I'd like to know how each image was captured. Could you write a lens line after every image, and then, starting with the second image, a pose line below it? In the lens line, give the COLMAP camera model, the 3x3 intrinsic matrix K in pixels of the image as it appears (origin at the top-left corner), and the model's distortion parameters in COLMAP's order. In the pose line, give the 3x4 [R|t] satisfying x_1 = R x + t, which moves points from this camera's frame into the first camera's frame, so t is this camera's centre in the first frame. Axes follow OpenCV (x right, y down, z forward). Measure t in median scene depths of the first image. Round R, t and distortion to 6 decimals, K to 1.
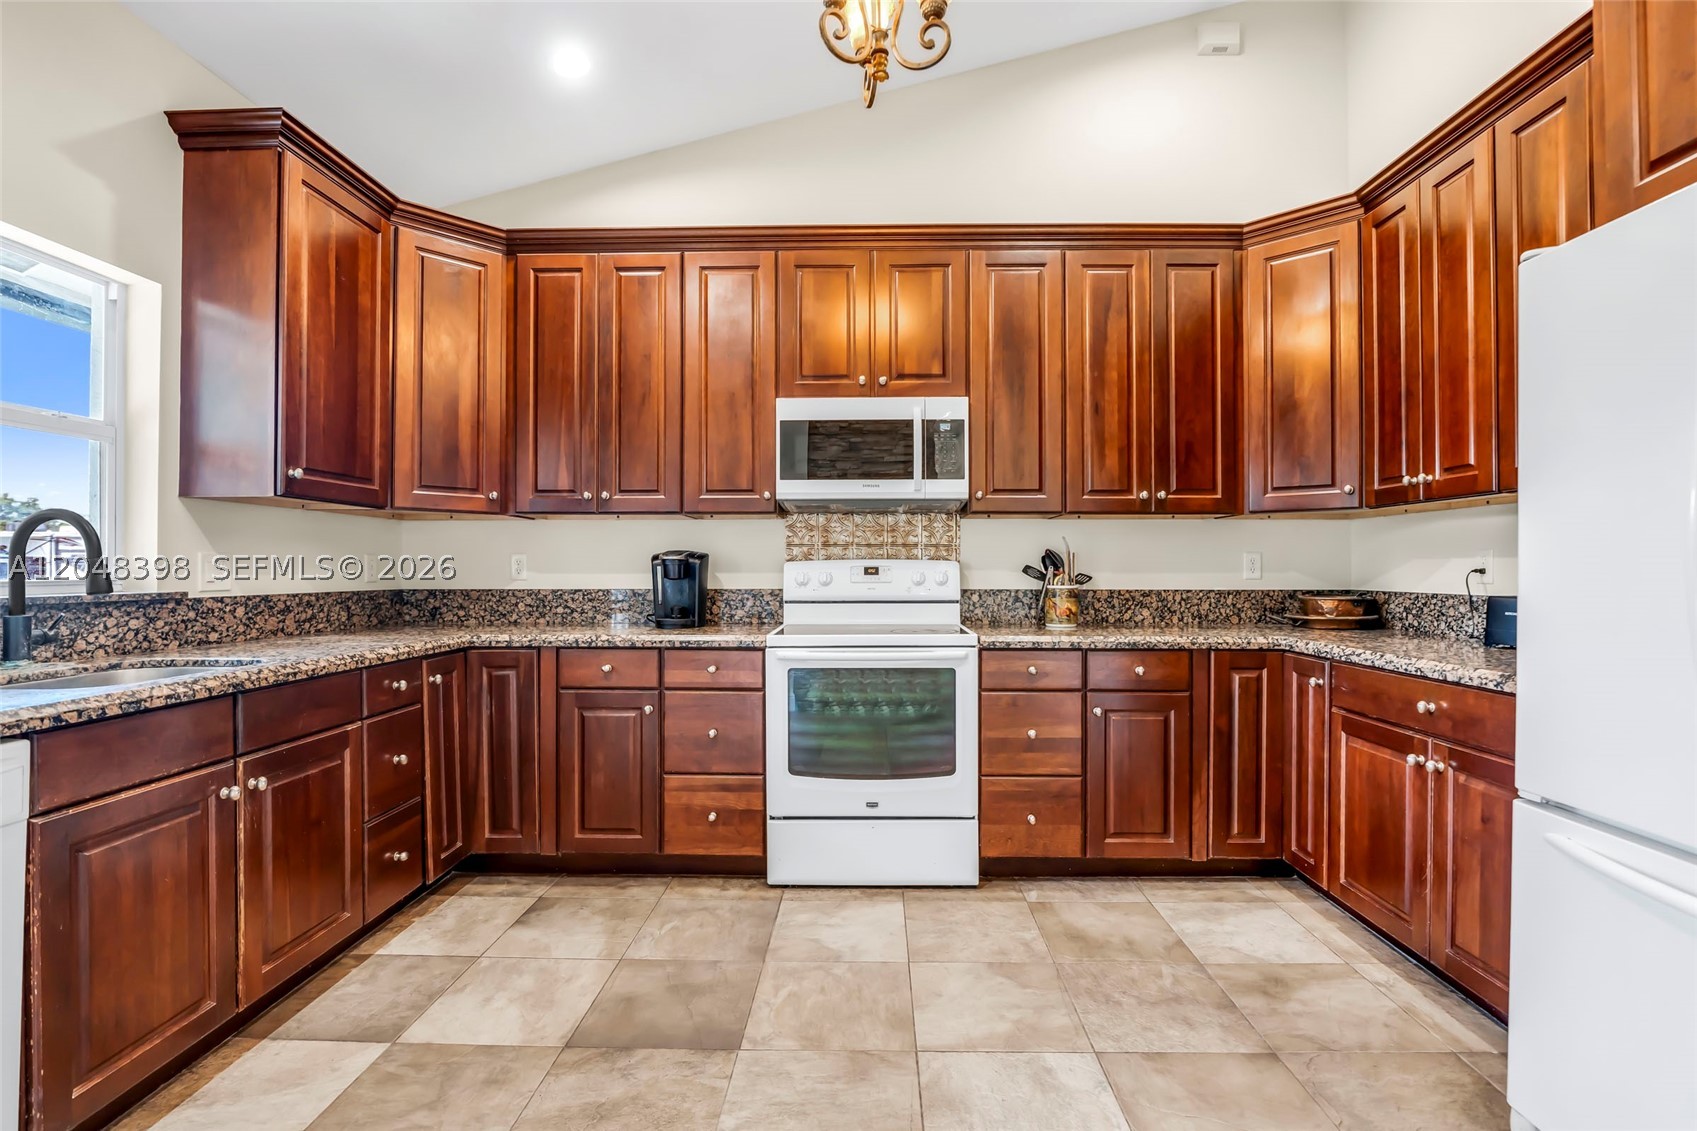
lens RADIAL K [[774.1, 0, 859.6], [0, 774.1, 562.6], [0, 0, 1]] dist [-0.017718, 0.000315]
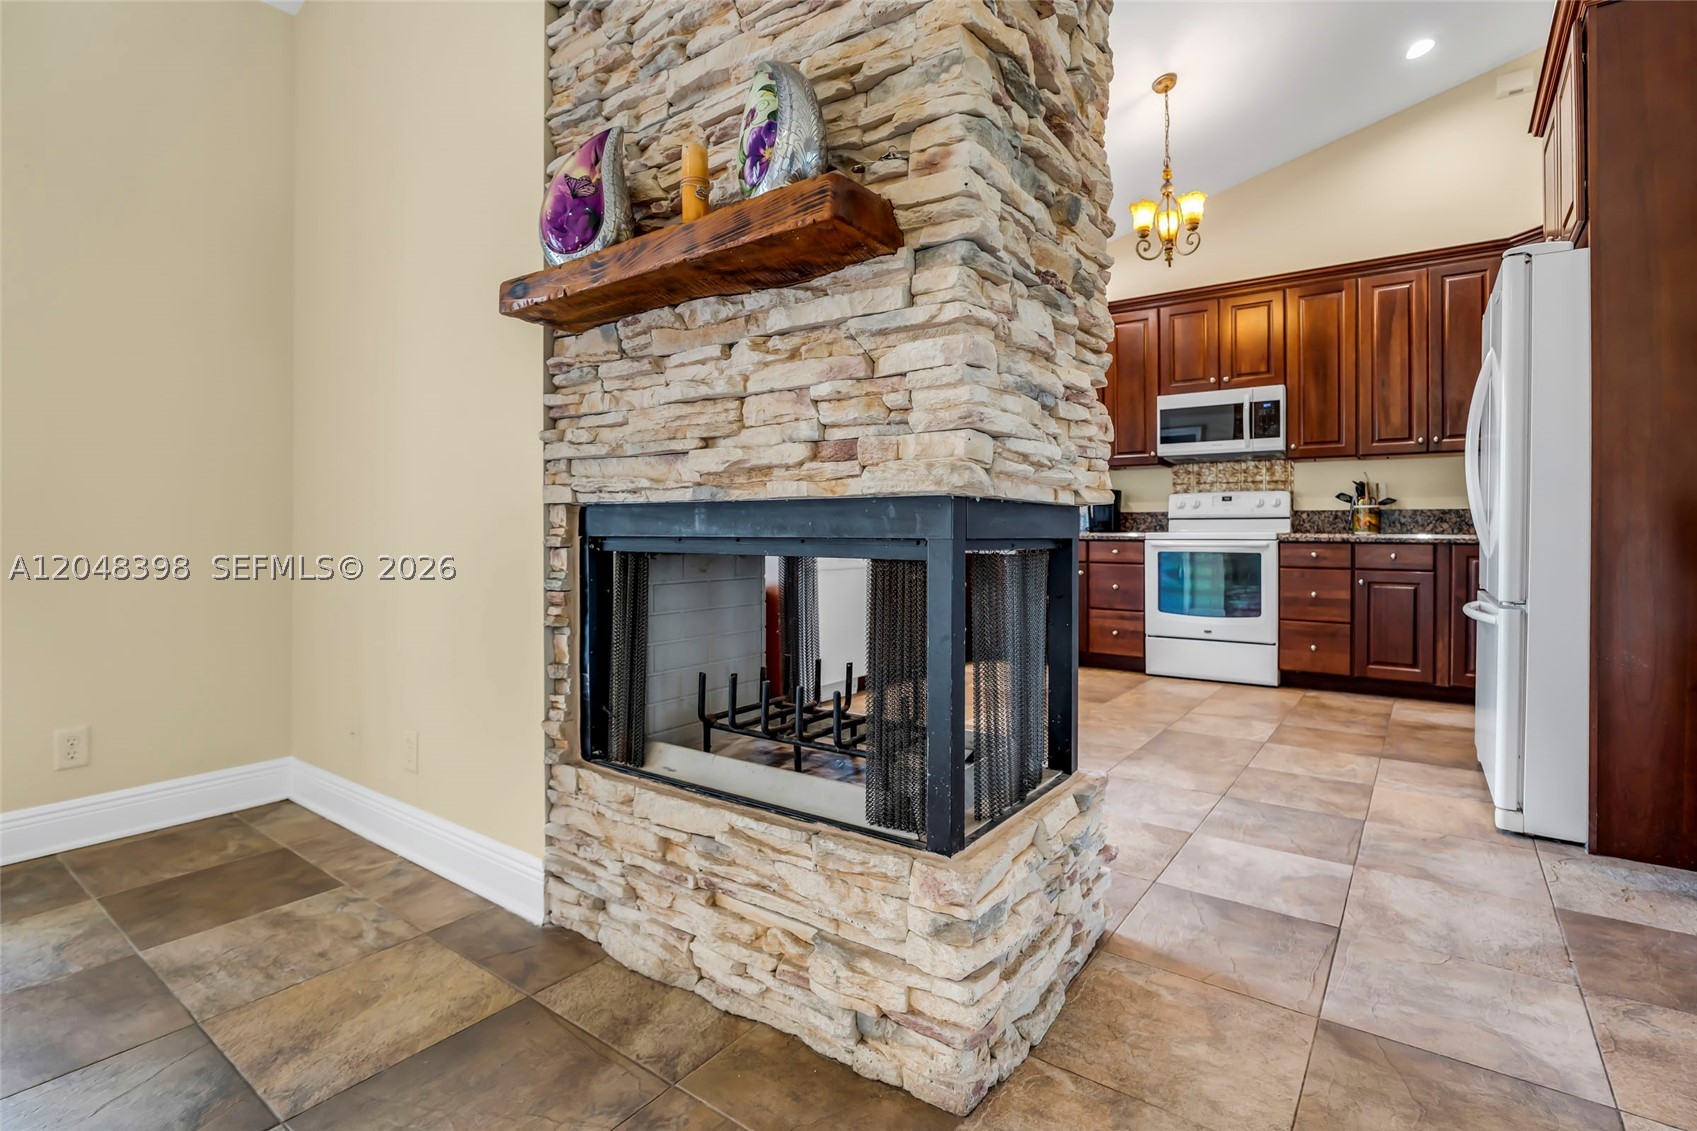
lens RADIAL K [[801.5, 0, 850.0], [0, 801.5, 536.2], [0, 0, 1]] dist [-0.023276, 0.003833]
pose [[0.818529, 0.006692, -0.574427, 0.375016], [0.000445, 0.999924, 0.012284, 0.078006], [0.574466, -0.010311, 0.818464, -0.888677]]
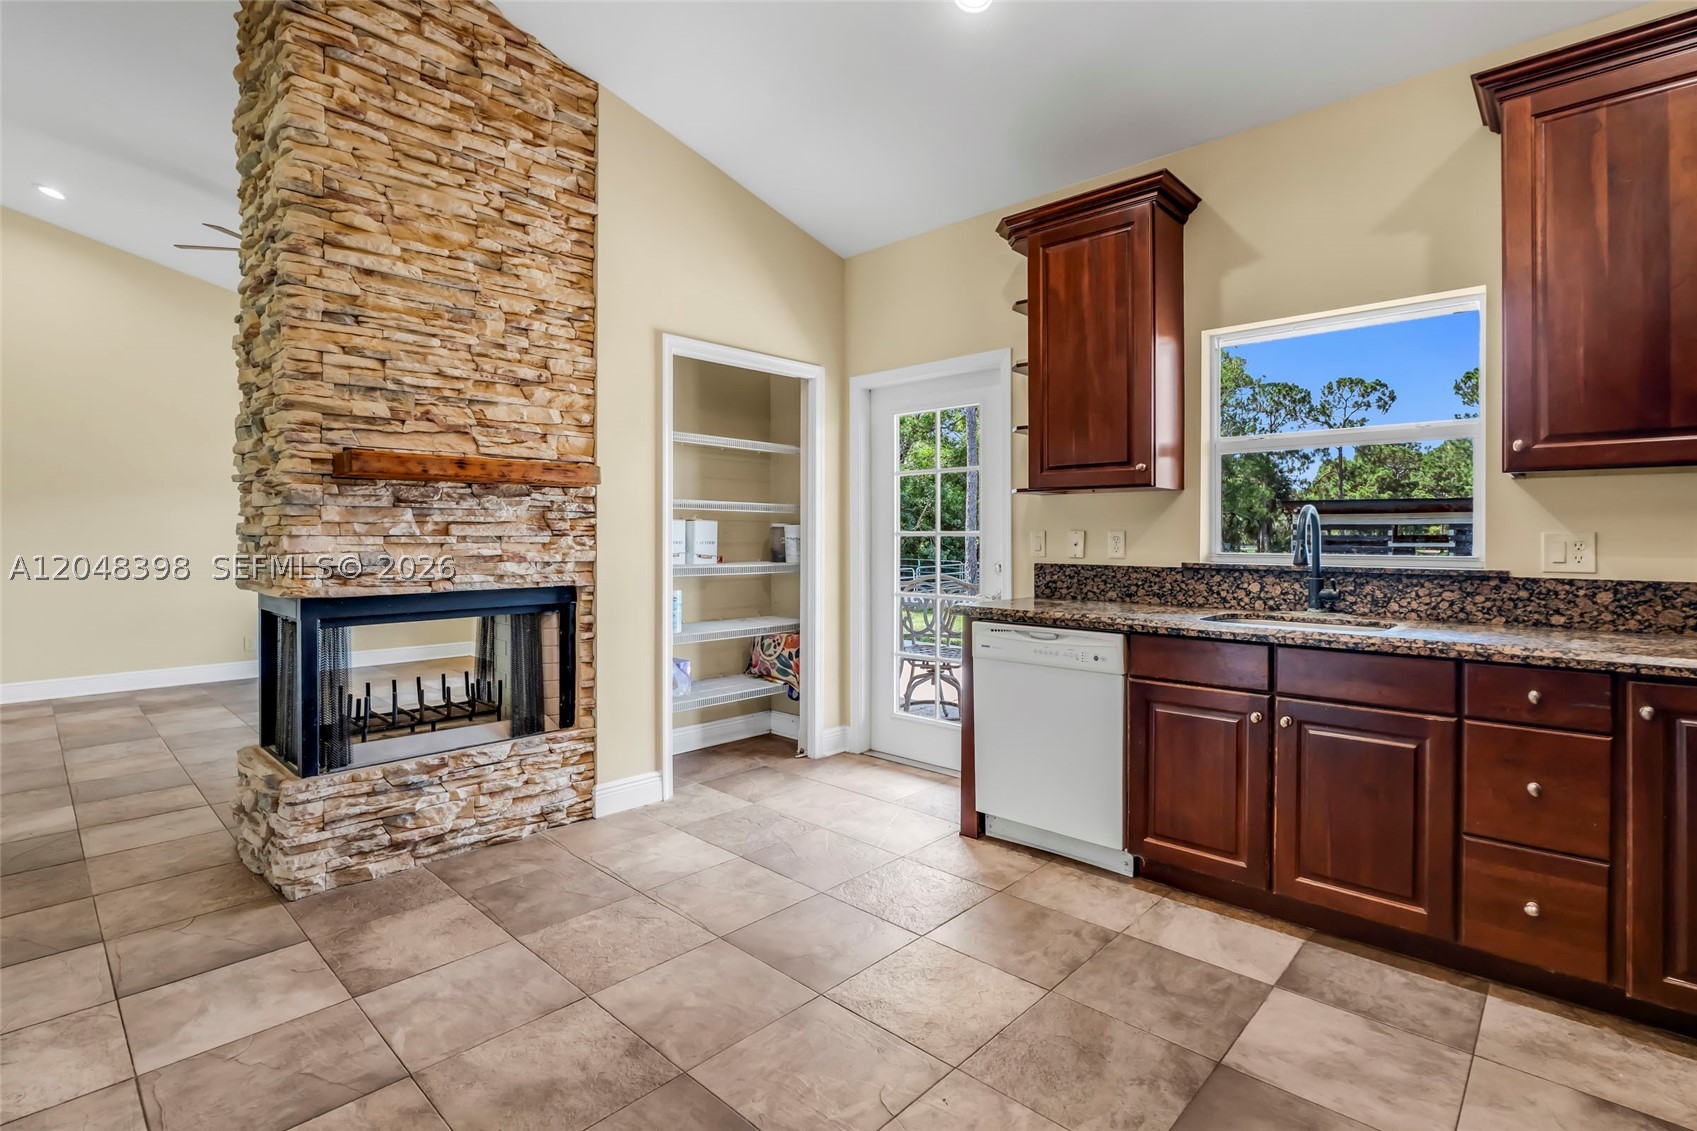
lens RADIAL K [[801.5, 0, 850.0], [0, 801.5, 536.2], [0, 0, 1]] dist [-0.023276, 0.003833]
pose [[-0.667272, -0.002411, -0.744811, 0.421653], [0.001832, 0.999986, -0.004879, -0.004247], [0.744812, -0.004620, -0.667258, 0.871886]]
